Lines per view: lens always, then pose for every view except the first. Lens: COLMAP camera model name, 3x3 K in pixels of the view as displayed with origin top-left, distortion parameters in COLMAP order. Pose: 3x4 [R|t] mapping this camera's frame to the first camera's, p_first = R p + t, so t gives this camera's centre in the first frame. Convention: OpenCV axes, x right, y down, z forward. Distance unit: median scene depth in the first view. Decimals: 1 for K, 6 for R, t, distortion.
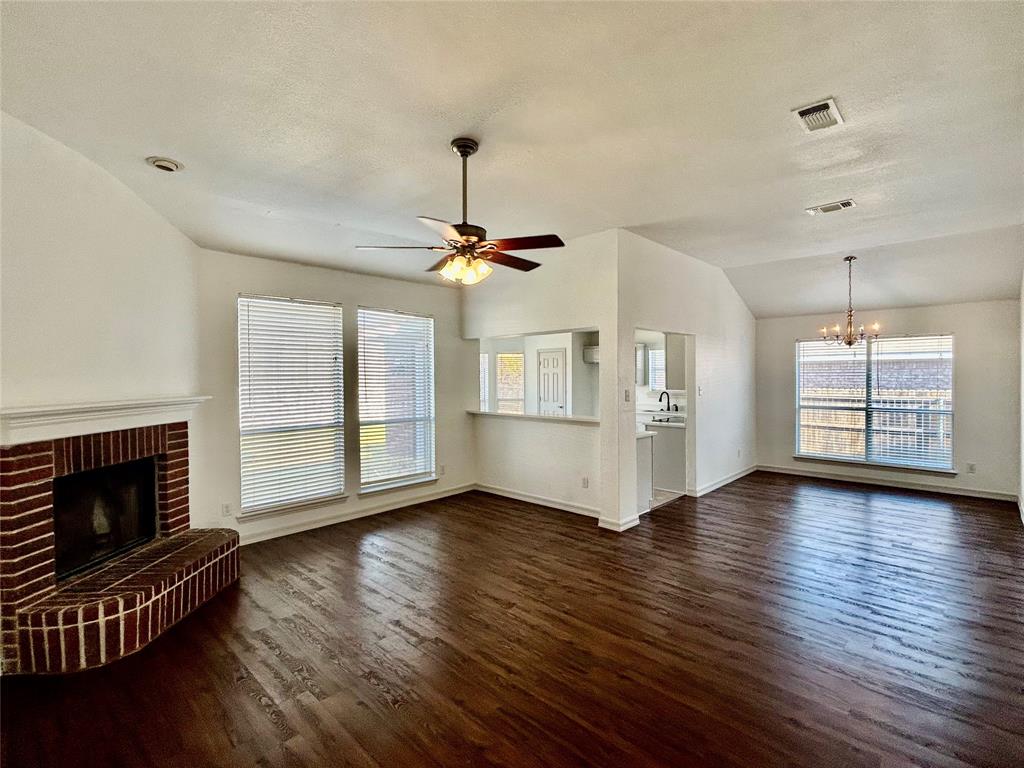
lens RADIAL K [[476.4, 0, 513.5], [0, 476.4, 382.2], [0, 0, 1]] dist [0.005199, 0.000270]
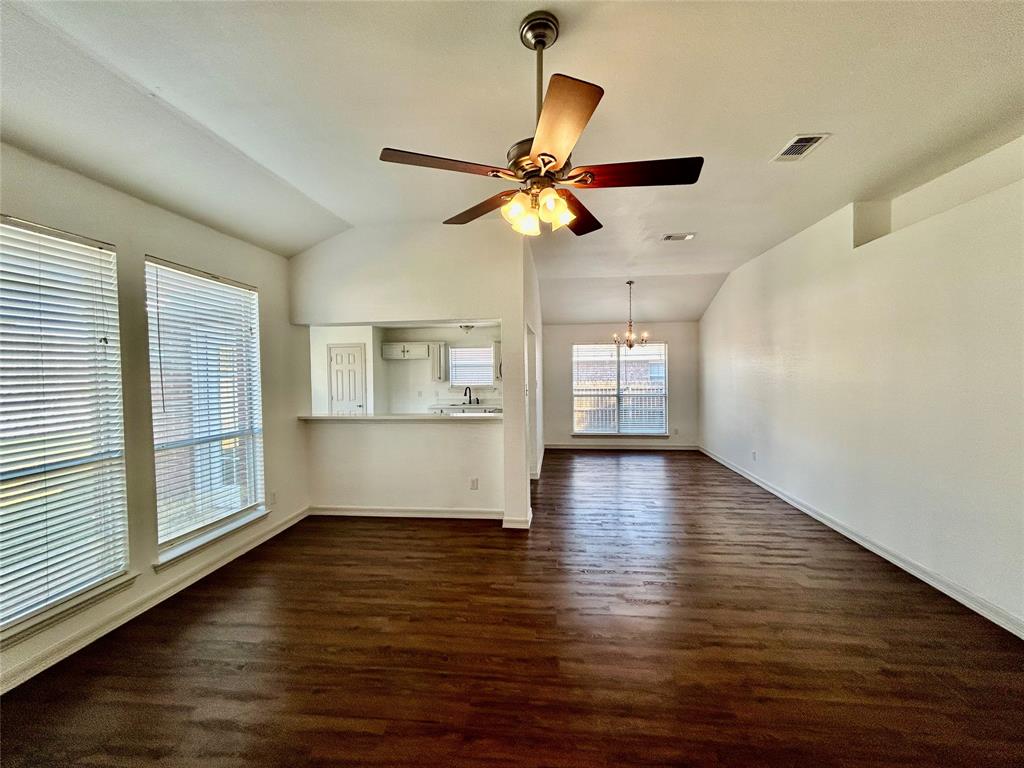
lens RADIAL K [[414.5, 0, 512.0], [0, 414.5, 380.6], [0, 0, 1]] dist [0.004883, -0.000223]
pose [[0.792049, -0.014795, 0.610278, -0.245977], [0.013387, 0.999887, 0.006865, 0.001401], [-0.610311, 0.002733, 0.792157, 0.261592]]
